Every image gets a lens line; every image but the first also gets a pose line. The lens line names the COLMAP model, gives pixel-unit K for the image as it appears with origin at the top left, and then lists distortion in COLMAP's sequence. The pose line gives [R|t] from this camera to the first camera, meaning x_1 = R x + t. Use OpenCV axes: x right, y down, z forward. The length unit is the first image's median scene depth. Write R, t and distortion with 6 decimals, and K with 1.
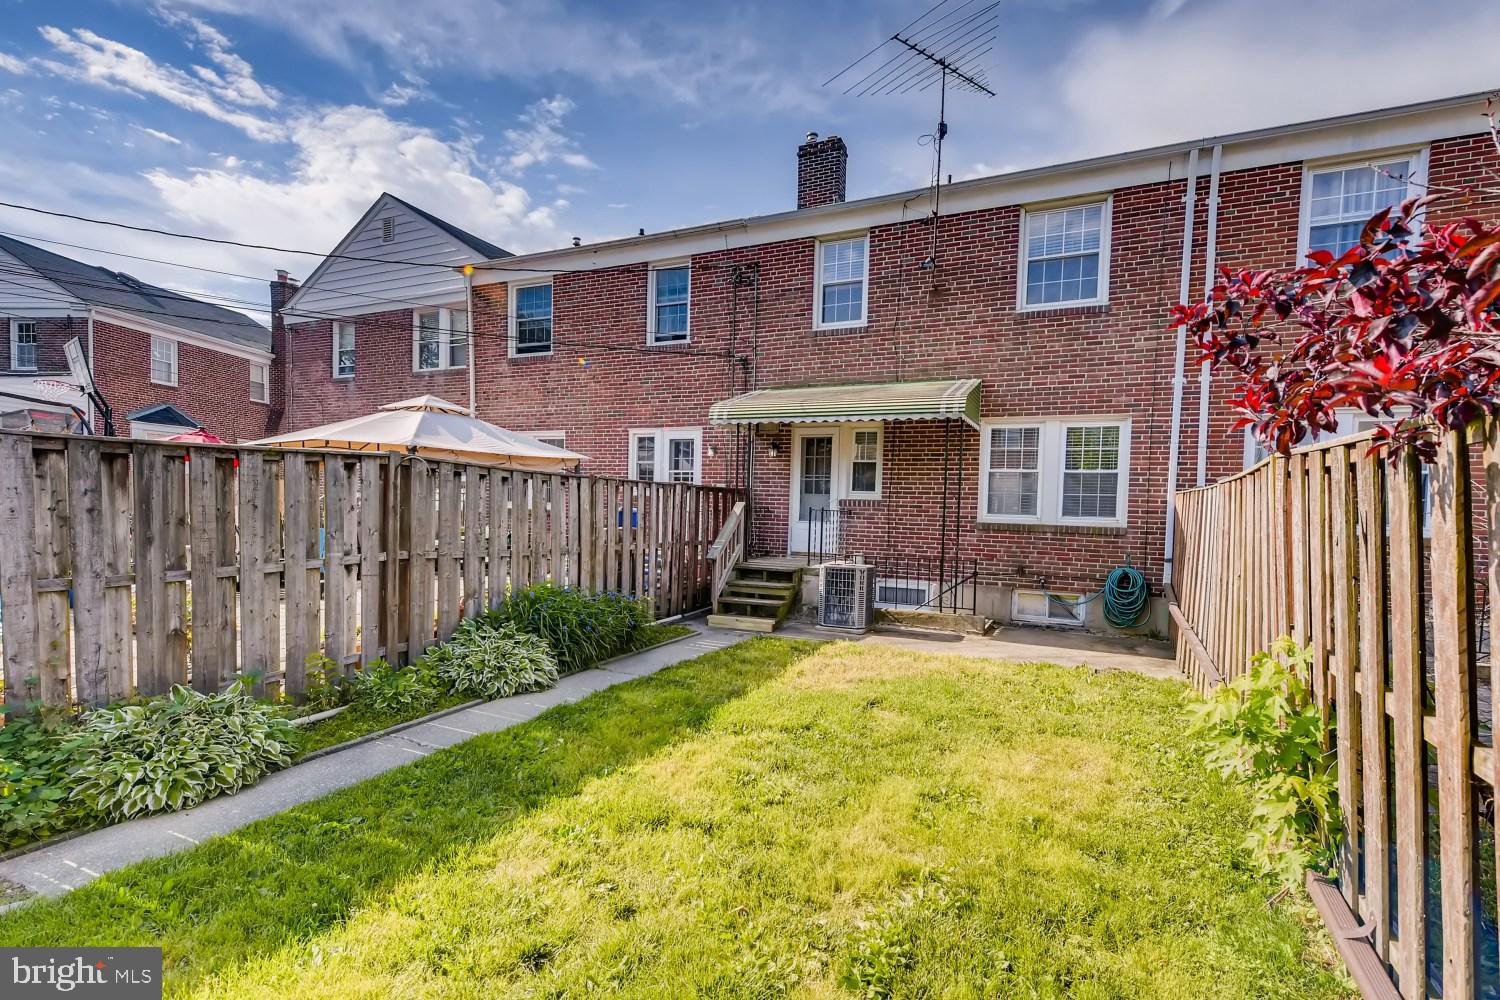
lens RADIAL K [[669.6, 0, 749.4], [0, 669.6, 511.9], [0, 0, 1]] dist [0.001852, -0.000239]
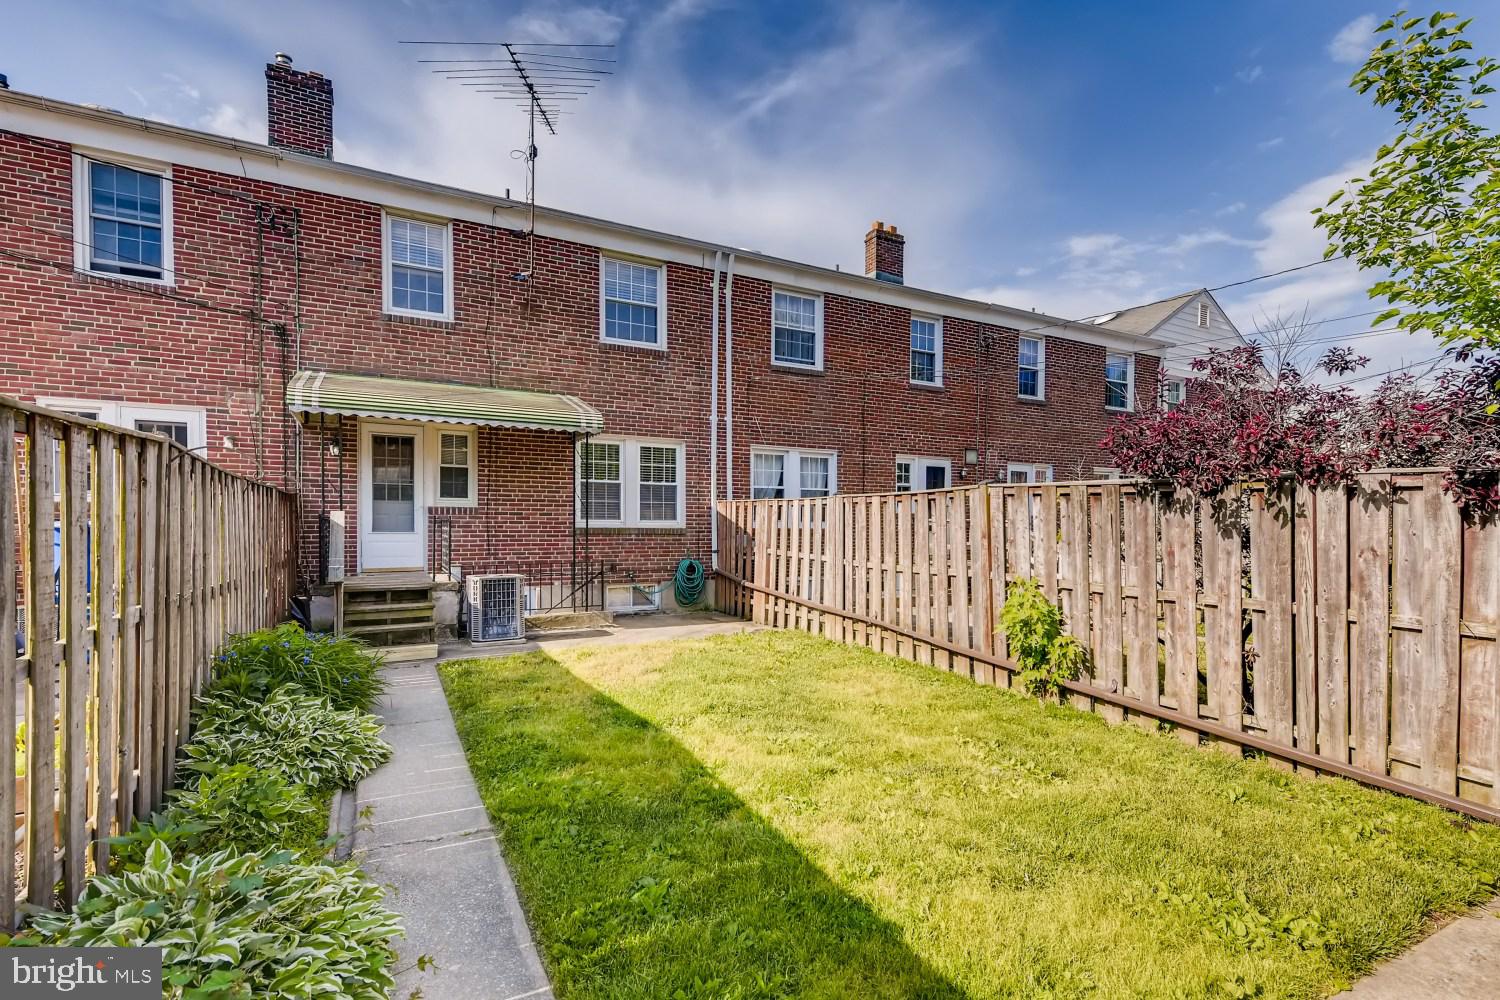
lens RADIAL K [[669.6, 0, 749.4], [0, 669.6, 511.9], [0, 0, 1]] dist [0.001852, -0.000239]
pose [[0.610716, -0.009306, 0.791795, -0.353959], [0.015877, 0.999874, -0.000495, -0.004783], [-0.791690, 0.012874, 0.610787, 0.109290]]
